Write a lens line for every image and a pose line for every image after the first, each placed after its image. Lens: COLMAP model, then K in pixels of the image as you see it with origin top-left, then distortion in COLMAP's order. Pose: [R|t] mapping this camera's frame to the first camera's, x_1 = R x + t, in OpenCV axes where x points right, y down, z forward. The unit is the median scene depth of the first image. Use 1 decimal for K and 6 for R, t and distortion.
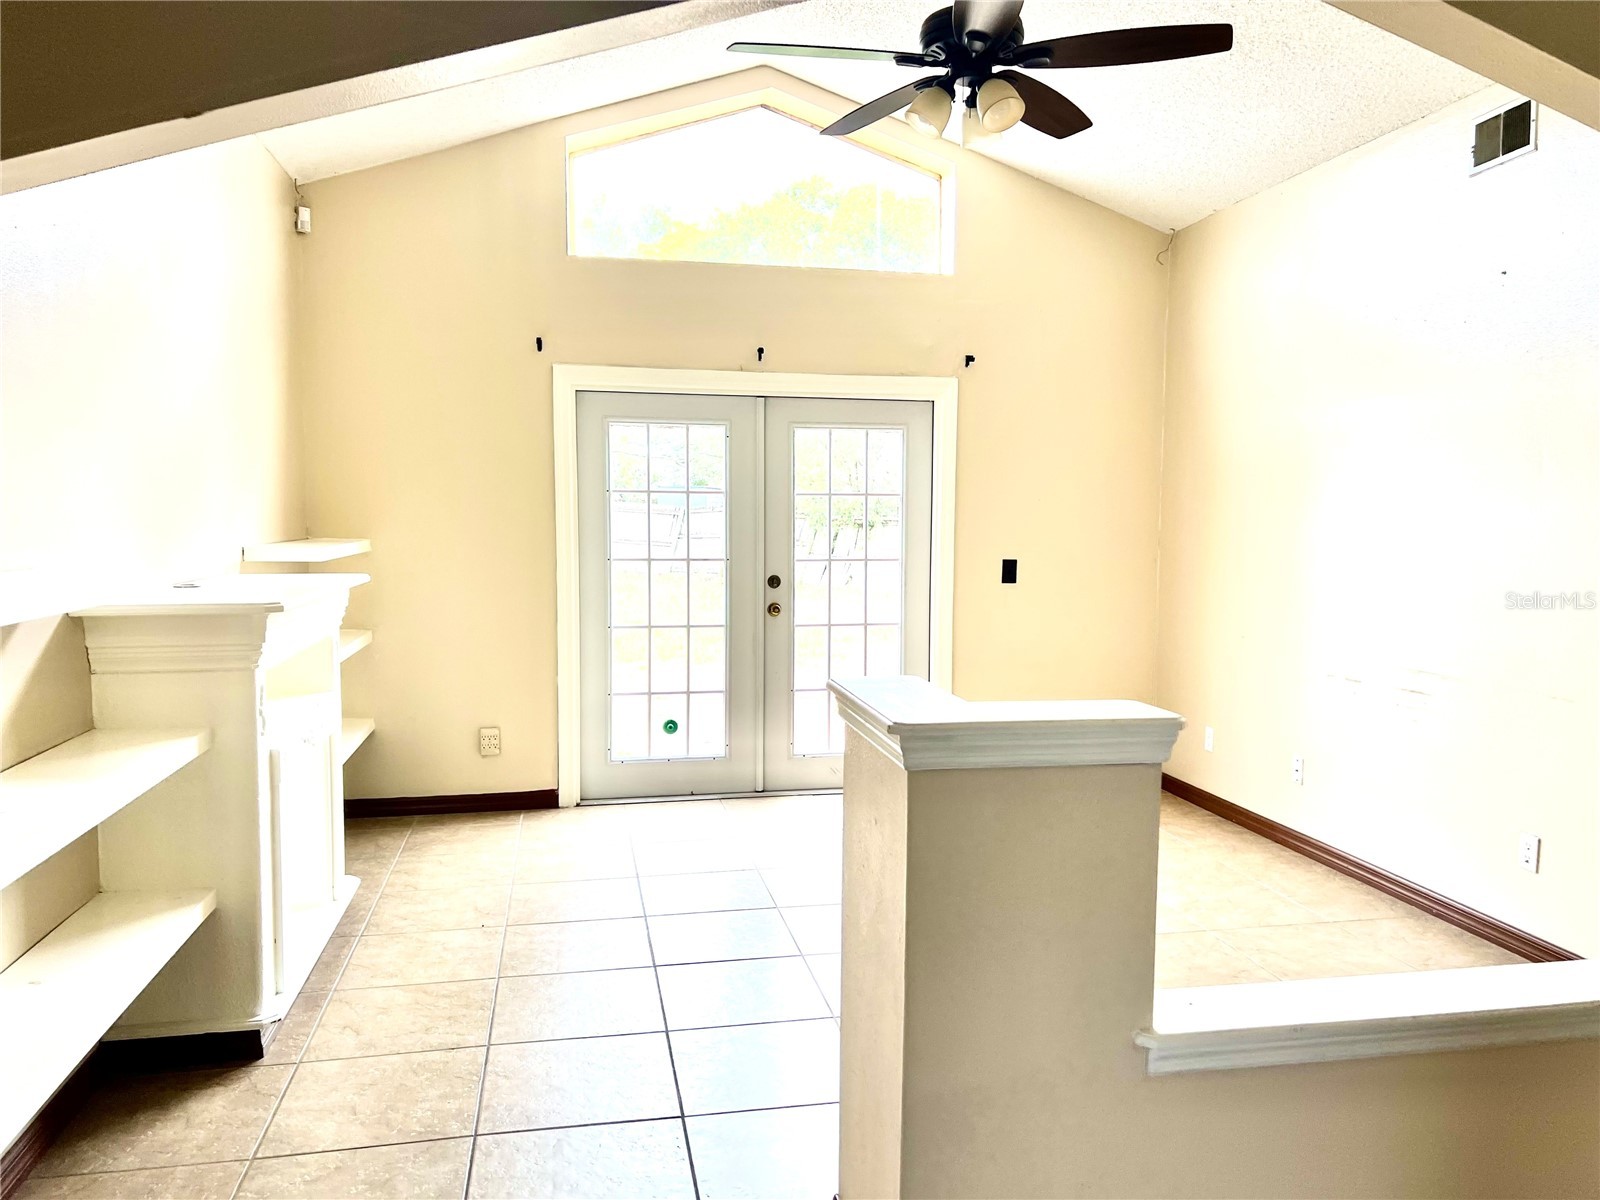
lens RADIAL K [[1202.4, 0, 808.2], [0, 1202.4, 612.1], [0, 0, 1]] dist [0.146689, -0.191394]
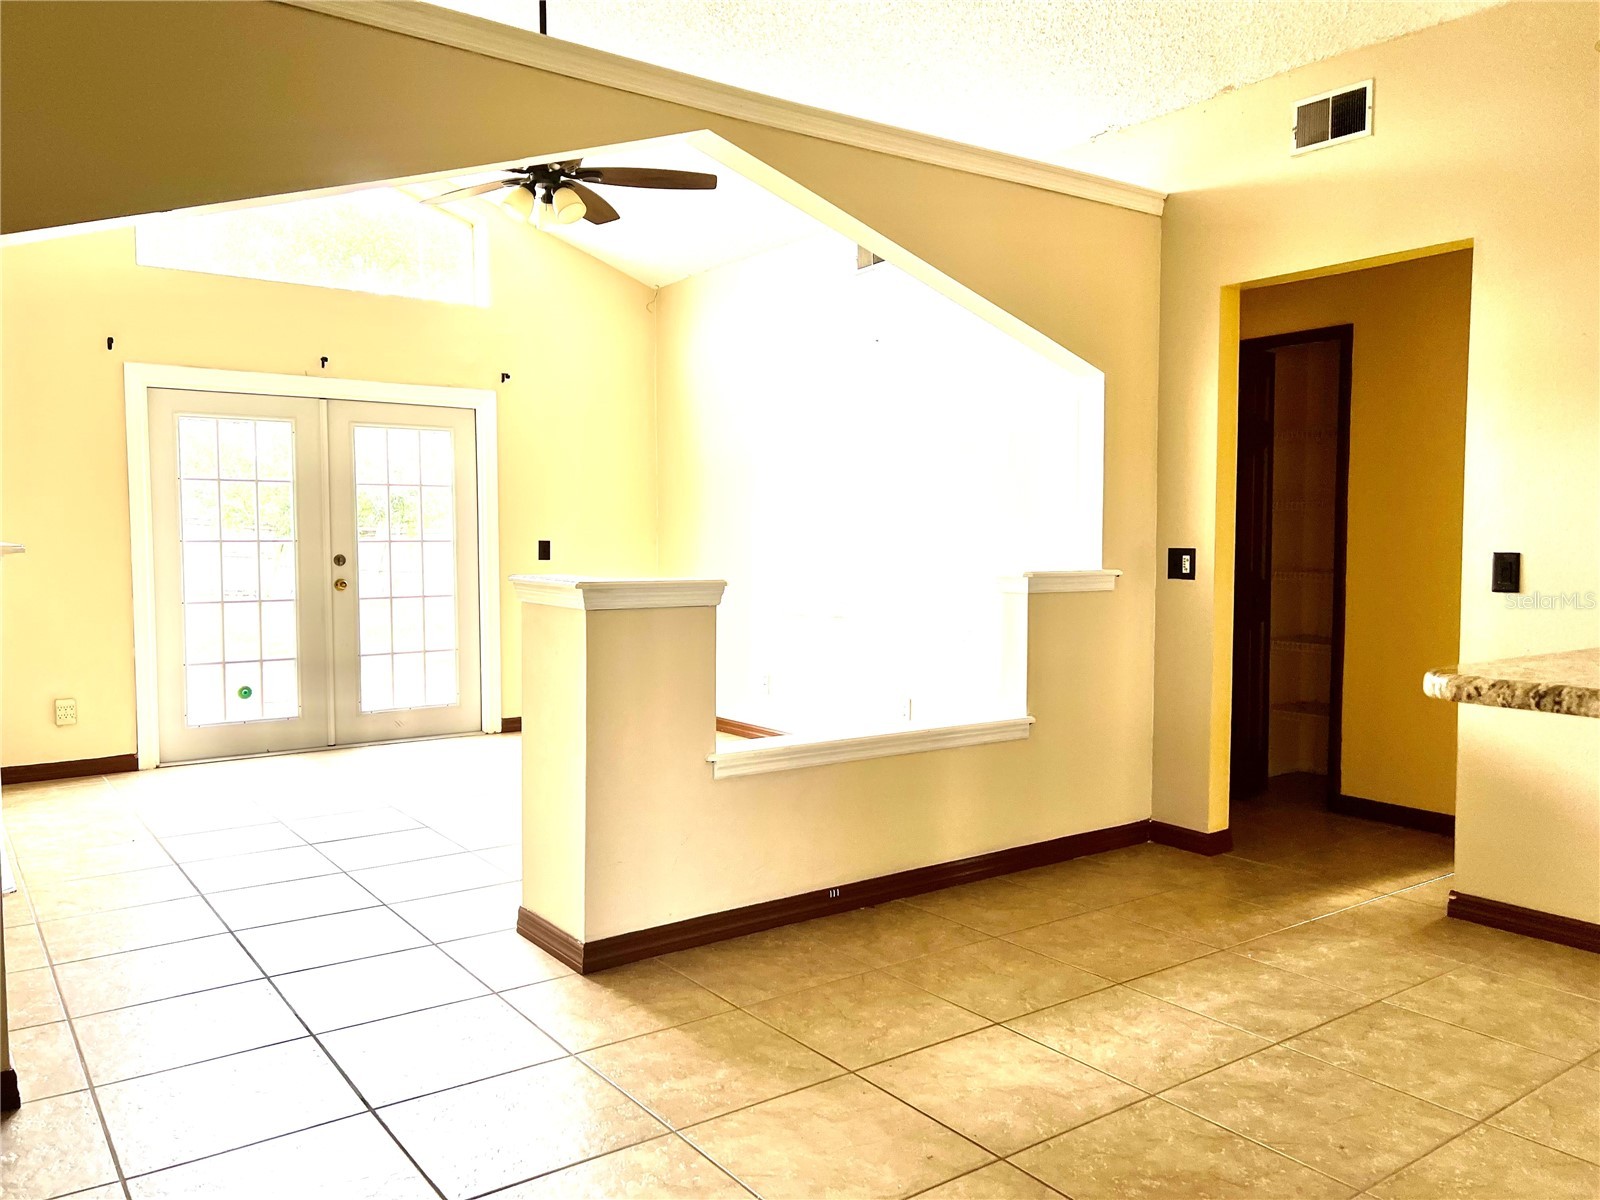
lens RADIAL K [[1211.3, 0, 774.0], [0, 1211.3, 603.6], [0, 0, 1]] dist [0.063650, -0.073581]
pose [[0.916429, -0.027745, 0.399234, -0.116355], [0.037415, 0.999164, -0.016448, 0.050937], [-0.398444, 0.030010, 0.916701, -0.225707]]
